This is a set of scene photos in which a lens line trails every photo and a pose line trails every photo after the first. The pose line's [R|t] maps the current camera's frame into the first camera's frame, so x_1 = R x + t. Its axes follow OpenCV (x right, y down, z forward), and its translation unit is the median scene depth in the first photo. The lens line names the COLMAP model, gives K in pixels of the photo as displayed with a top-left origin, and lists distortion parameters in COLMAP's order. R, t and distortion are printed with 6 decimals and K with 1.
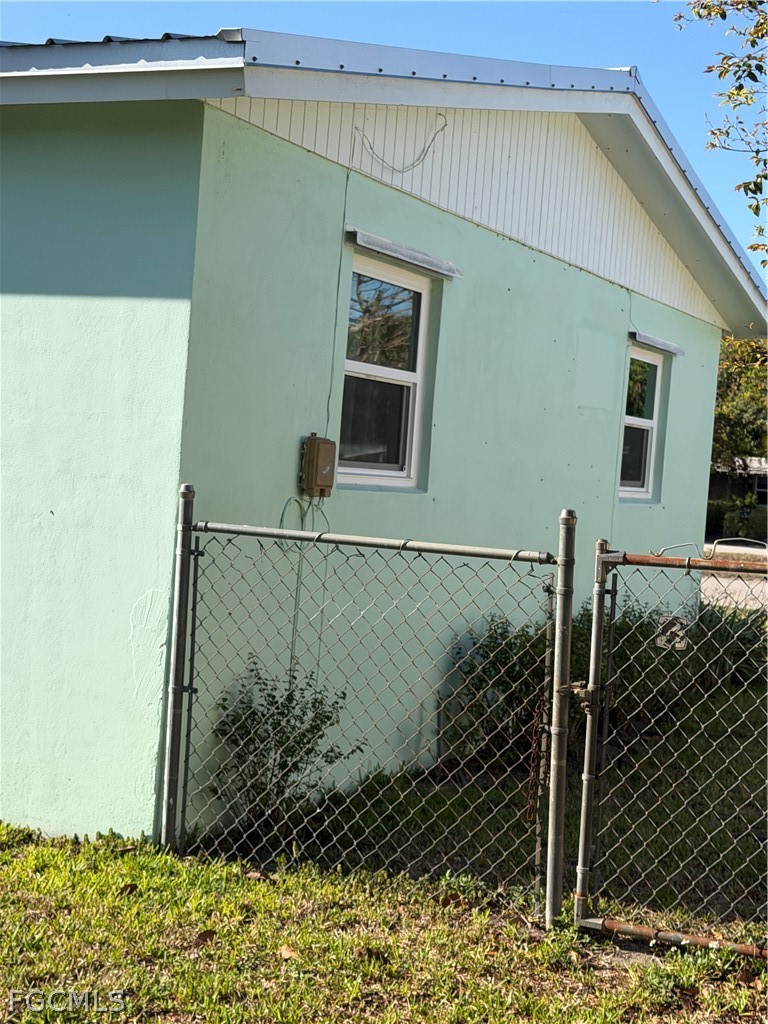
lens RADIAL K [[1654.8, 0, 384.0], [0, 1654.8, 512.0], [0, 0, 1]] dist [0.158874, -0.152848]
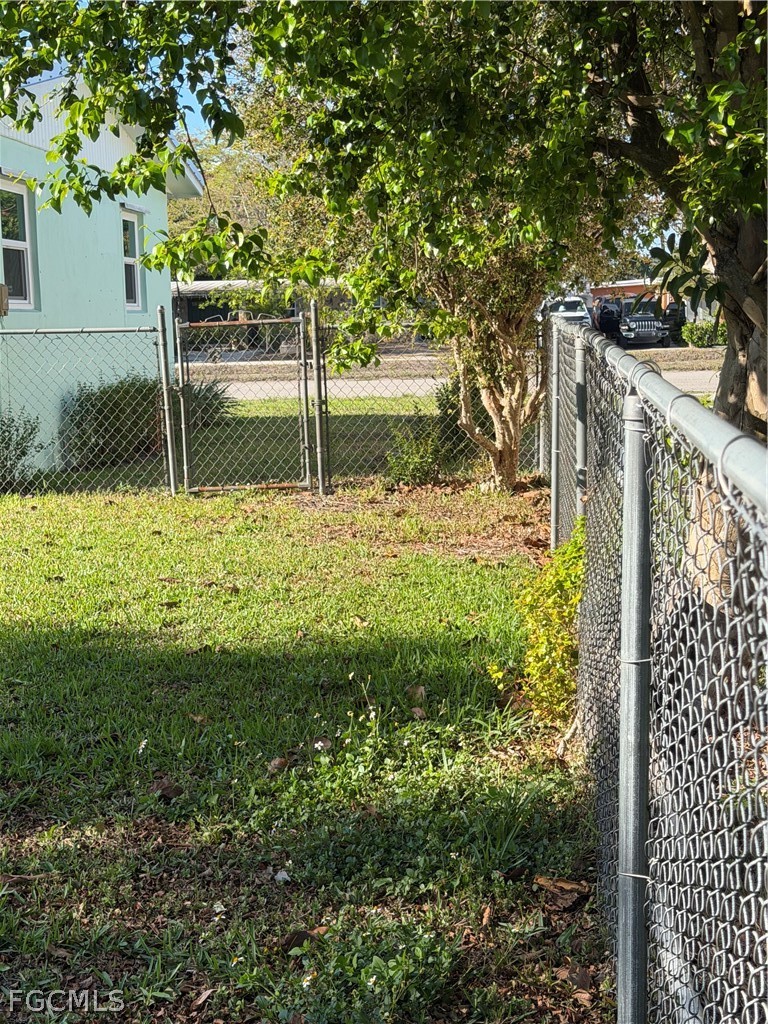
lens RADIAL K [[1654.8, 0, 384.0], [0, 1654.8, 512.0], [0, 0, 1]] dist [0.158874, -0.152848]
pose [[0.930115, -0.137350, 0.340619, -0.372108], [0.102439, 0.987652, 0.118529, 0.034975], [-0.352693, -0.075353, 0.932700, -1.085934]]
